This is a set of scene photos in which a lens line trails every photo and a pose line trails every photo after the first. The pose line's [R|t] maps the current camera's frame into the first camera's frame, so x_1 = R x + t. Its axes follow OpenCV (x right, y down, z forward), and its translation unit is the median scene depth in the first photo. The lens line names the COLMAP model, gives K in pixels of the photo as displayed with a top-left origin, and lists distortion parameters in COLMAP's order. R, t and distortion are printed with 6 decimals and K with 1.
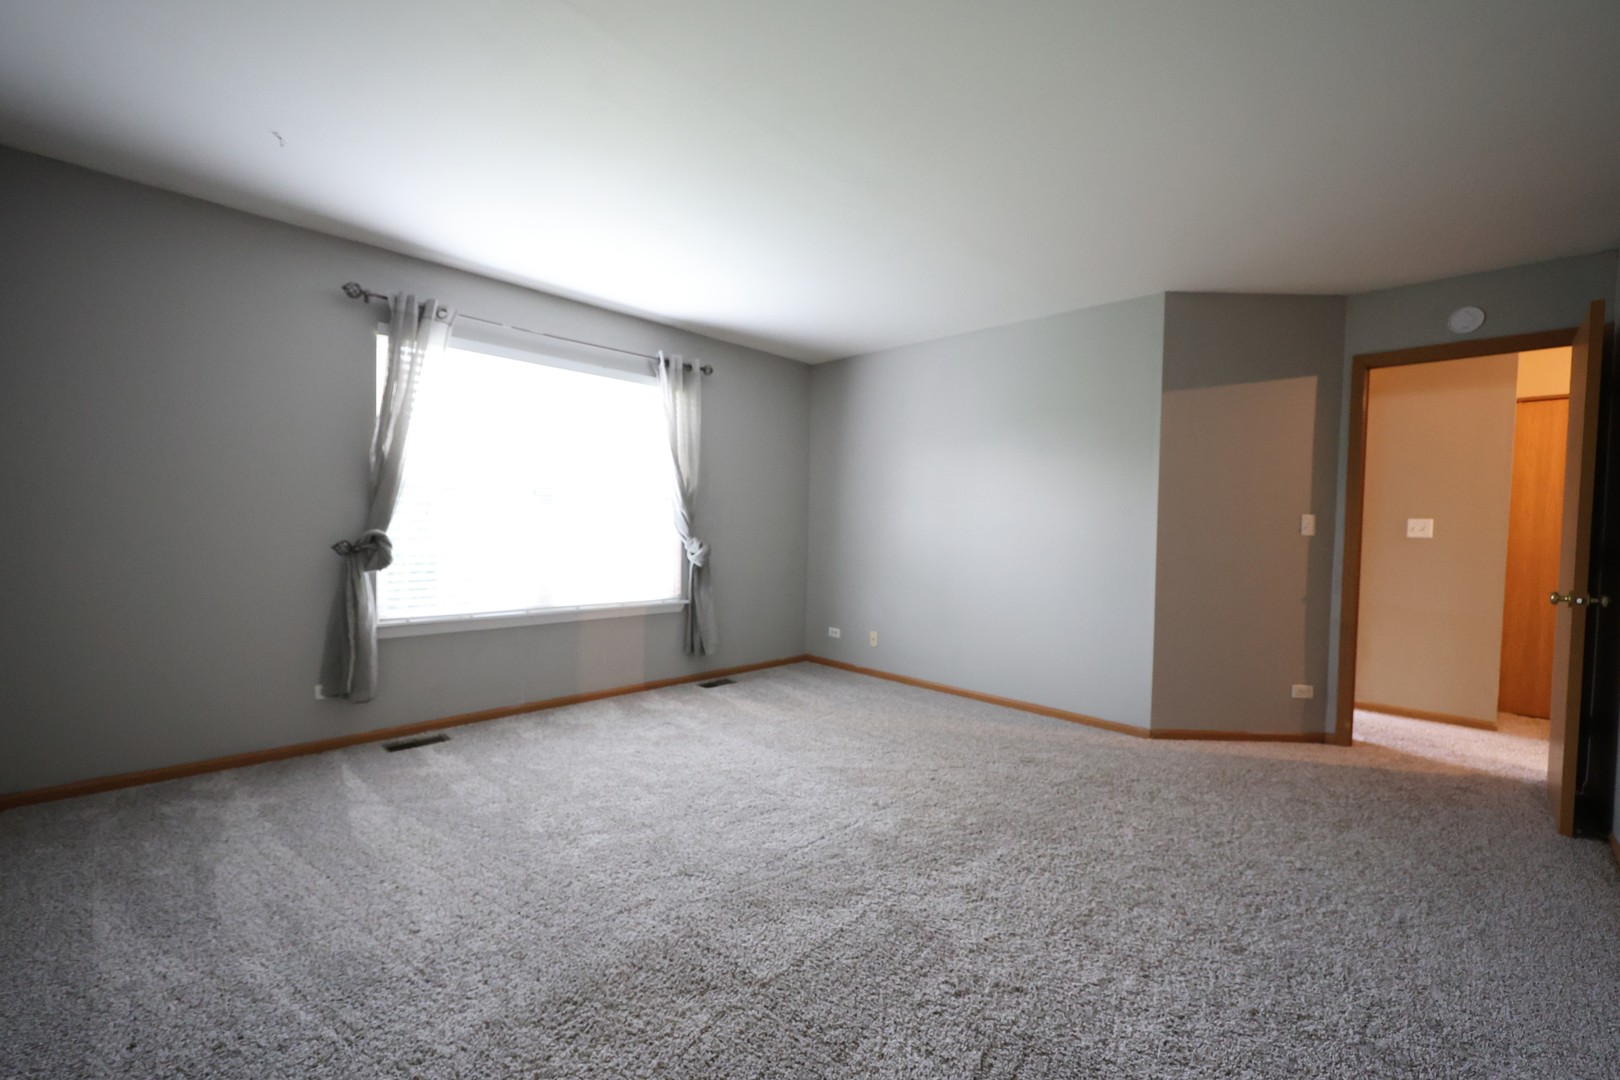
lens RADIAL K [[672.6, 0, 810.3], [0, 672.6, 542.4], [0, 0, 1]] dist [0.004126, 0.000705]
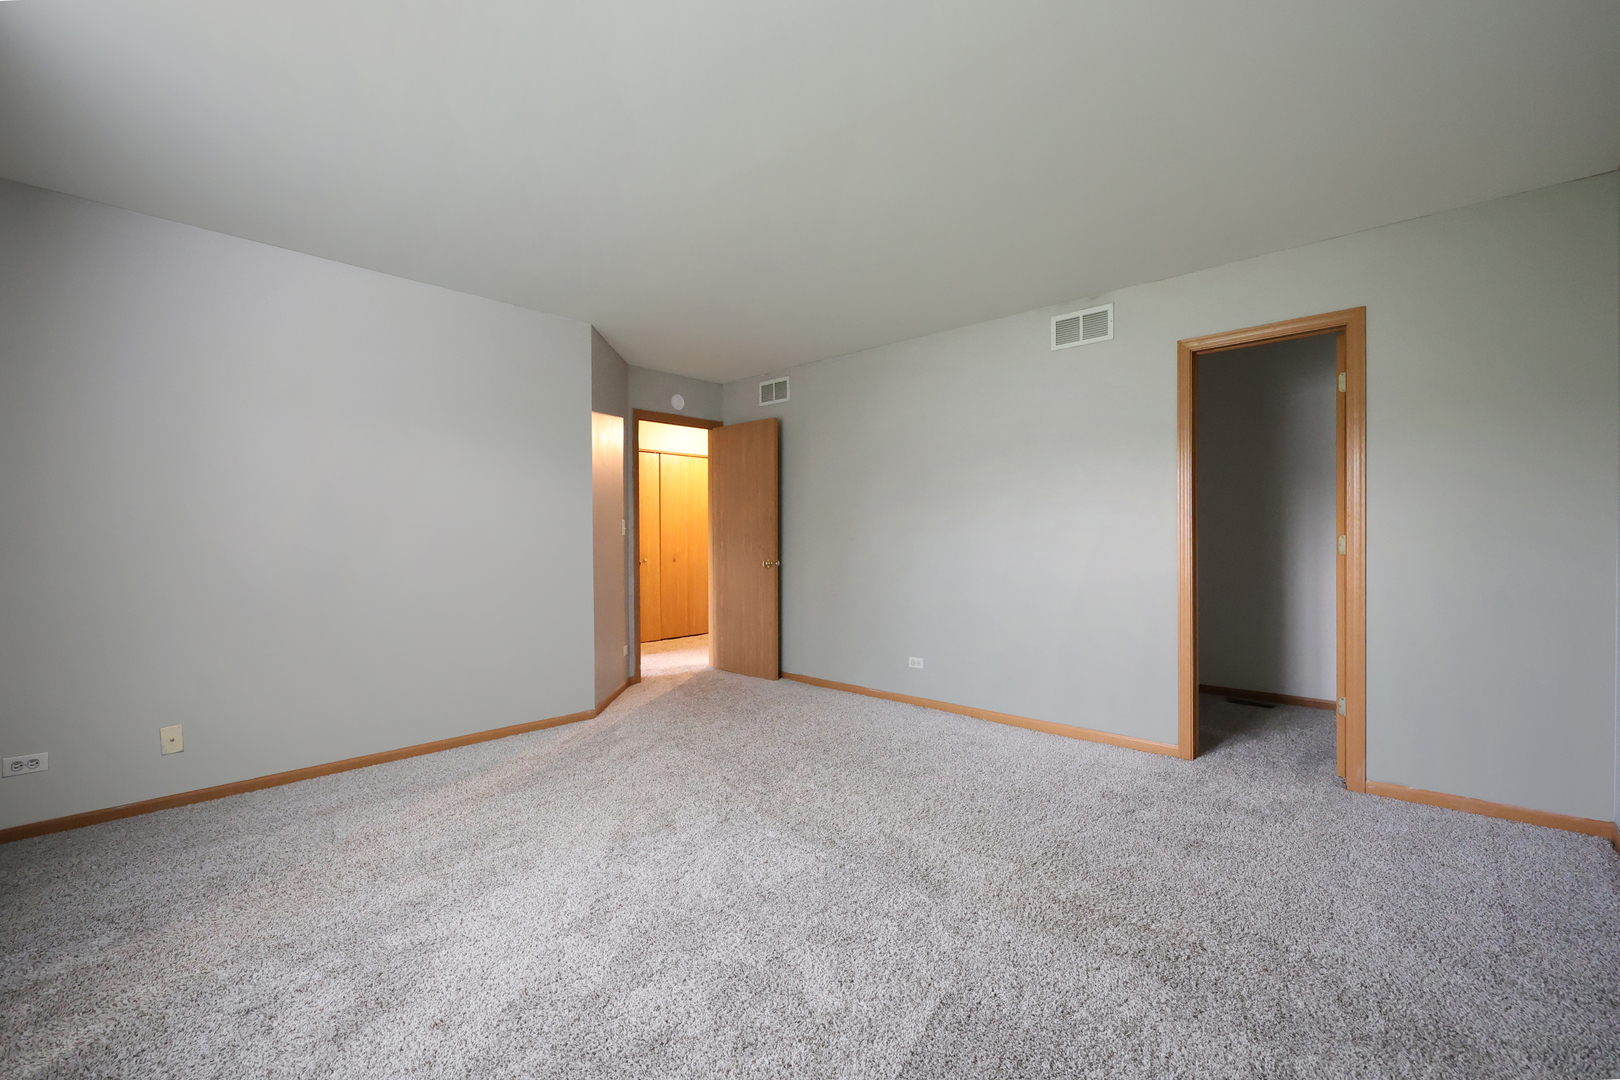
lens RADIAL K [[672.6, 0, 812.6], [0, 672.6, 539.2], [0, 0, 1]] dist [0.004126, 0.000705]
pose [[0.005742, -0.024885, 0.999674, -0.626408], [0.034828, 0.999089, 0.024671, -0.024143], [-0.999377, 0.034675, 0.006603, 0.630620]]
